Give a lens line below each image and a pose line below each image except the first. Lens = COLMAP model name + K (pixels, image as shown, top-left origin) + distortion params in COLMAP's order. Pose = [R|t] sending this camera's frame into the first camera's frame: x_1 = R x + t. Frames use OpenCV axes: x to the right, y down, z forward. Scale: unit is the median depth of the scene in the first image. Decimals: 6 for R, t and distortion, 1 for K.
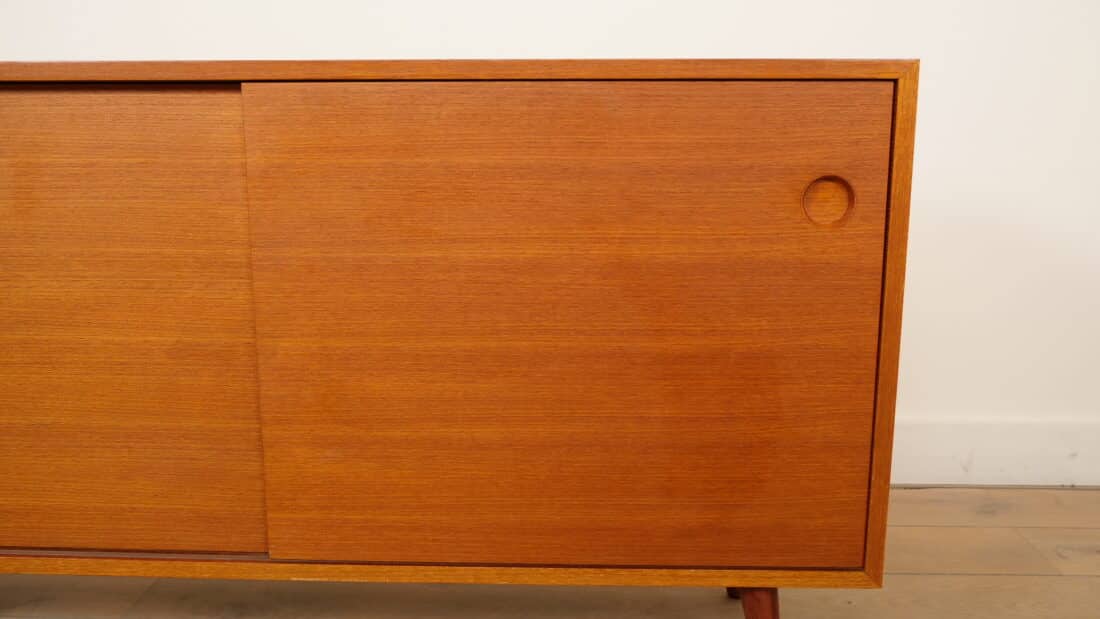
lens RADIAL K [[1135.0, 0, 547.9], [0, 1135.0, 328.0], [0, 0, 1]] dist [-0.019620, 0.000000]
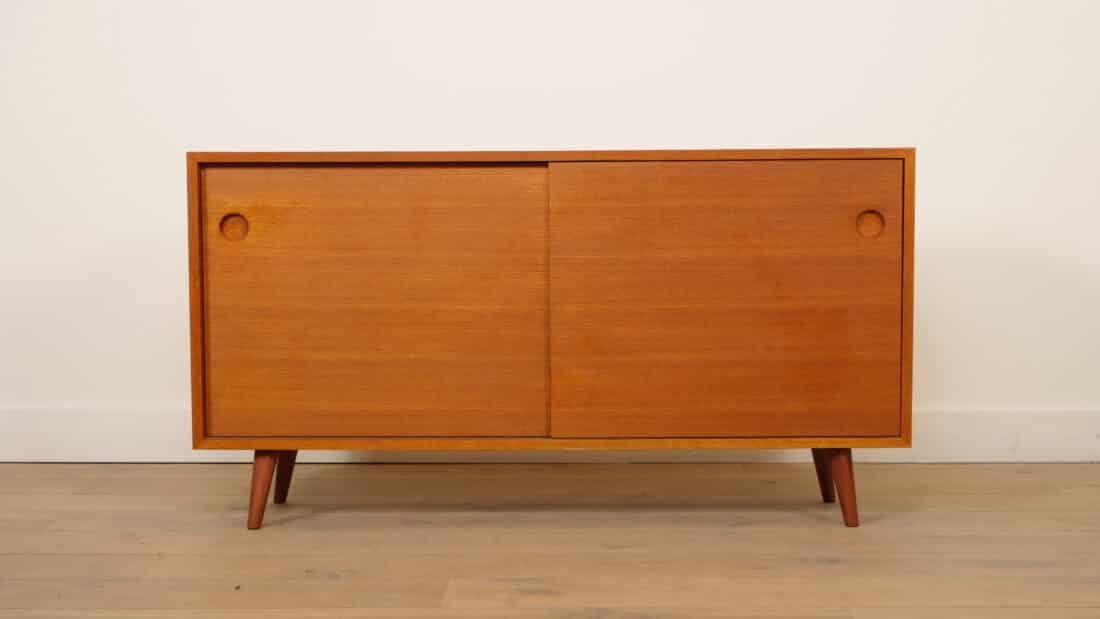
lens RADIAL K [[1724.0, 0, 562.8], [0, 1724.0, 289.0], [0, 0, 1]] dist [0.071437, 0.000000]
pose [[0.999506, -0.007378, 0.030541, -0.325673], [0.011446, 0.990749, -0.135222, 0.353774], [-0.029261, 0.135505, 0.990344, -1.686177]]
